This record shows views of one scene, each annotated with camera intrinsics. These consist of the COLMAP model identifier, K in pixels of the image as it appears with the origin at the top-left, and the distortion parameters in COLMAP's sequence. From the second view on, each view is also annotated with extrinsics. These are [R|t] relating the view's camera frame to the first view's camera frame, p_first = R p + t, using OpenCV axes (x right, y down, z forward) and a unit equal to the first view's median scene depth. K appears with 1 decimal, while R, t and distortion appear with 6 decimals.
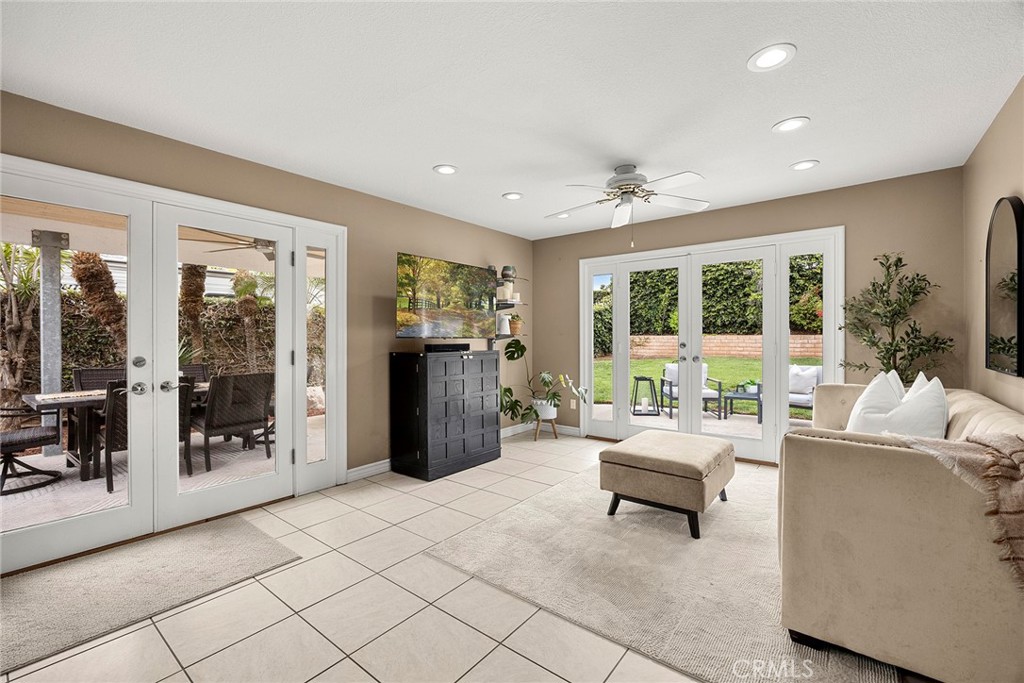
lens RADIAL K [[428.4, 0, 508.7], [0, 428.4, 339.7], [0, 0, 1]] dist [-0.013079, 0.000090]
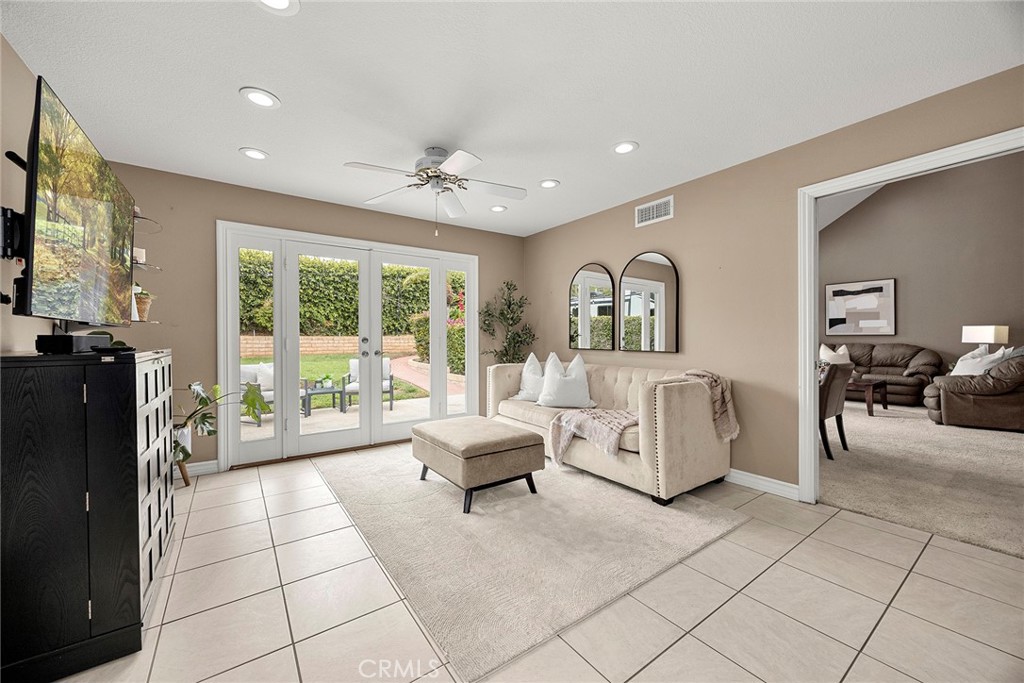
lens RADIAL K [[392.9, 0, 505.0], [0, 392.9, 342.8], [0, 0, 1]] dist [-0.001604, 0.000209]
pose [[0.283420, -0.006349, 0.958975, -0.158142], [0.005962, 0.999970, 0.004858, 0.007021], [-0.958977, 0.004341, 0.283450, 0.182160]]
